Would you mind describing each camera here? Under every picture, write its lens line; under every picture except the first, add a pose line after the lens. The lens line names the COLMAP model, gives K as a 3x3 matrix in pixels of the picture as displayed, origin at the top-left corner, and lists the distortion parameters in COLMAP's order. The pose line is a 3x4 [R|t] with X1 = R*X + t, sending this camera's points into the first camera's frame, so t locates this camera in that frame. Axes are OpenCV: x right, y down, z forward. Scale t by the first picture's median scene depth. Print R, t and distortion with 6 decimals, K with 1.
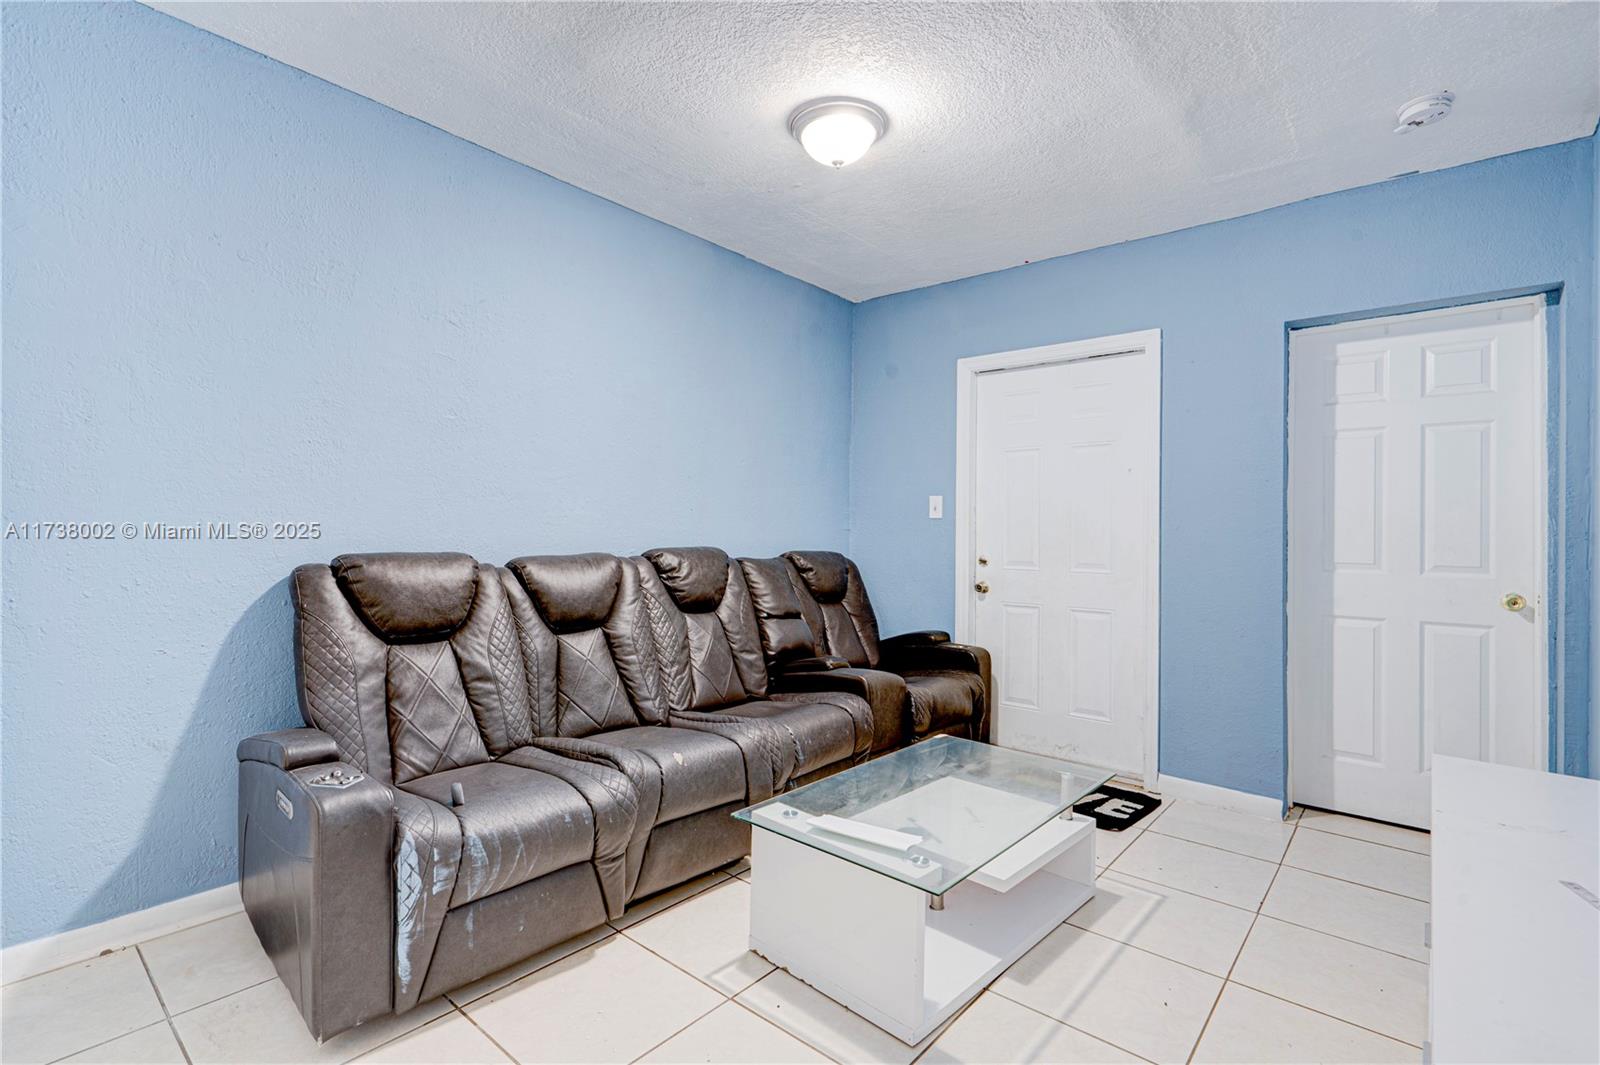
lens RADIAL K [[753.6, 0, 802.3], [0, 753.6, 523.8], [0, 0, 1]] dist [0.003773, 0.002194]
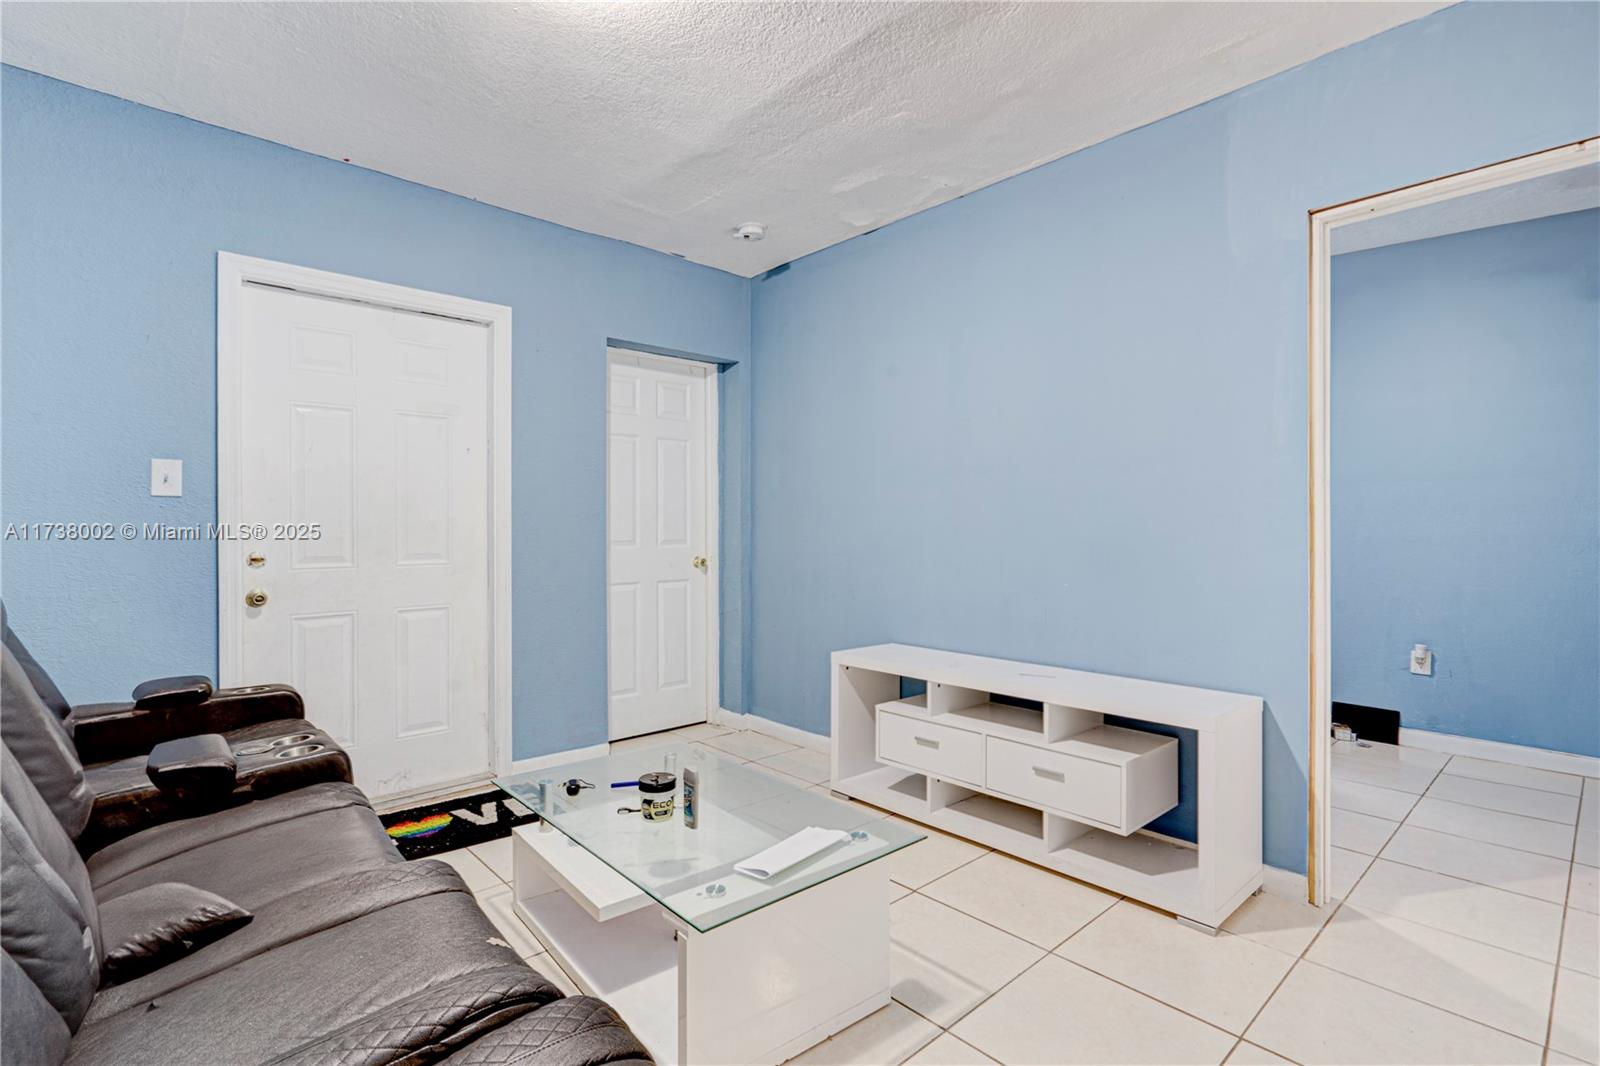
lens RADIAL K [[753.6, 0, 809.2], [0, 753.6, 529.4], [0, 0, 1]] dist [0.003773, 0.002194]
pose [[0.111810, -0.020627, 0.993516, -0.438699], [-0.006462, 0.999748, 0.021484, 0.003842], [-0.993709, -0.008822, 0.111648, 0.485021]]
